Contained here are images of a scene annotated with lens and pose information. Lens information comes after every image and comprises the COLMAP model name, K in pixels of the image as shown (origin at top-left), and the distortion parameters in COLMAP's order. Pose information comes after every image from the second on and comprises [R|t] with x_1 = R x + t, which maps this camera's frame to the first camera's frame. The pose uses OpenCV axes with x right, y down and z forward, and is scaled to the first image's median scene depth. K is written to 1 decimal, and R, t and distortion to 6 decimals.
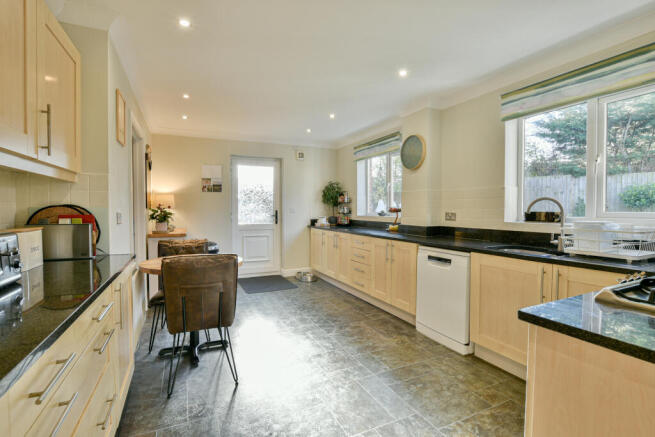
lens RADIAL K [[310.7, 0, 330.0], [0, 310.7, 221.6], [0, 0, 1]] dist [-0.003417, -0.000314]
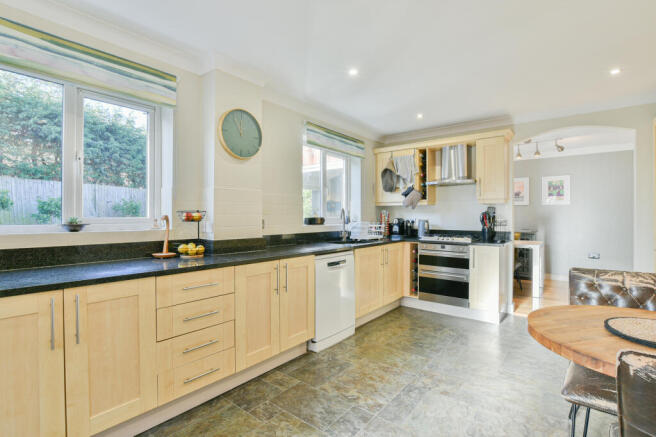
lens RADIAL K [[311.2, 0, 330.3], [0, 311.2, 212.7], [0, 0, 1]] dist [-0.003417, -0.000314]
pose [[-0.436717, -0.027151, 0.899189, -0.573625], [0.003446, 0.999487, 0.031854, -0.088856], [-0.899592, 0.017010, -0.436399, 1.423686]]
